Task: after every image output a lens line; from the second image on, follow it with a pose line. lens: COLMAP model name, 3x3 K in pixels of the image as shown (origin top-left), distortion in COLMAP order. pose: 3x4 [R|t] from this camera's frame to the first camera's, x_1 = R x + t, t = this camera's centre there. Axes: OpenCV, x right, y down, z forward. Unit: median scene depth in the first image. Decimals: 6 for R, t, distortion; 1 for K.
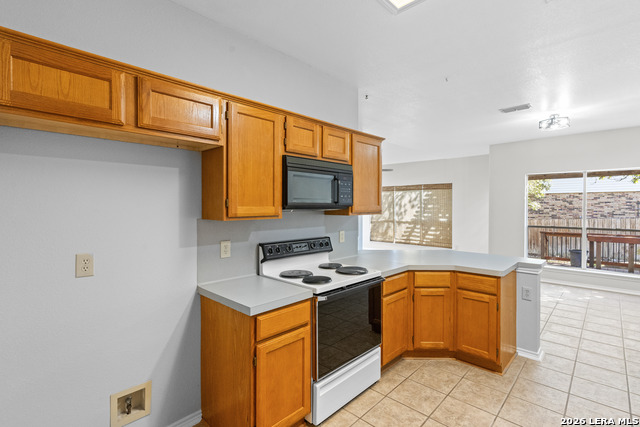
lens RADIAL K [[308.3, 0, 315.5], [0, 308.3, 211.1], [0, 0, 1]] dist [-0.000482, 0.000271]
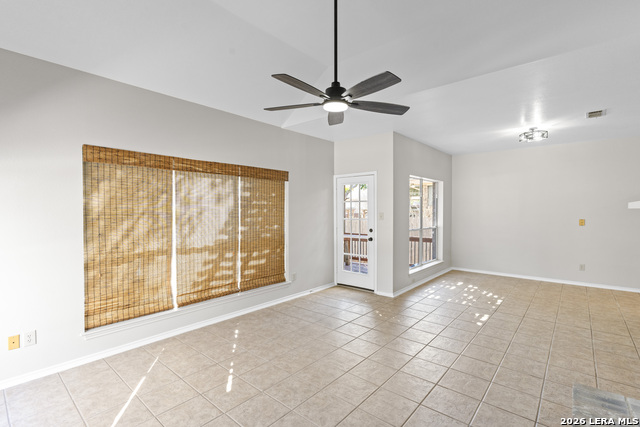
lens RADIAL K [[308.3, 0, 317.8], [0, 308.3, 213.3], [0, 0, 1]] dist [-0.000482, 0.000271]
pose [[-0.040011, -0.012973, 0.999115, -0.141746], [0.013078, 0.999823, 0.013505, -0.018519], [-0.999114, 0.013607, -0.039834, 0.926353]]
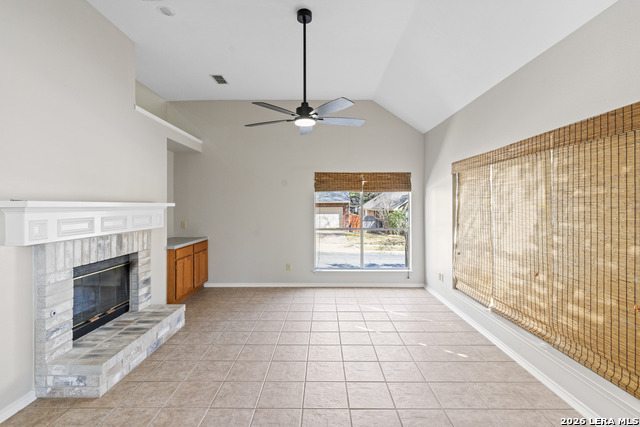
lens RADIAL K [[308.3, 0, 319.3], [0, 308.3, 208.6], [0, 0, 1]] dist [-0.000482, 0.000271]
pose [[0.670110, -0.000380, -0.742262, 0.432015], [-0.004244, 0.999982, -0.004344, -0.014826], [0.742250, 0.006062, 0.670096, 0.670158]]
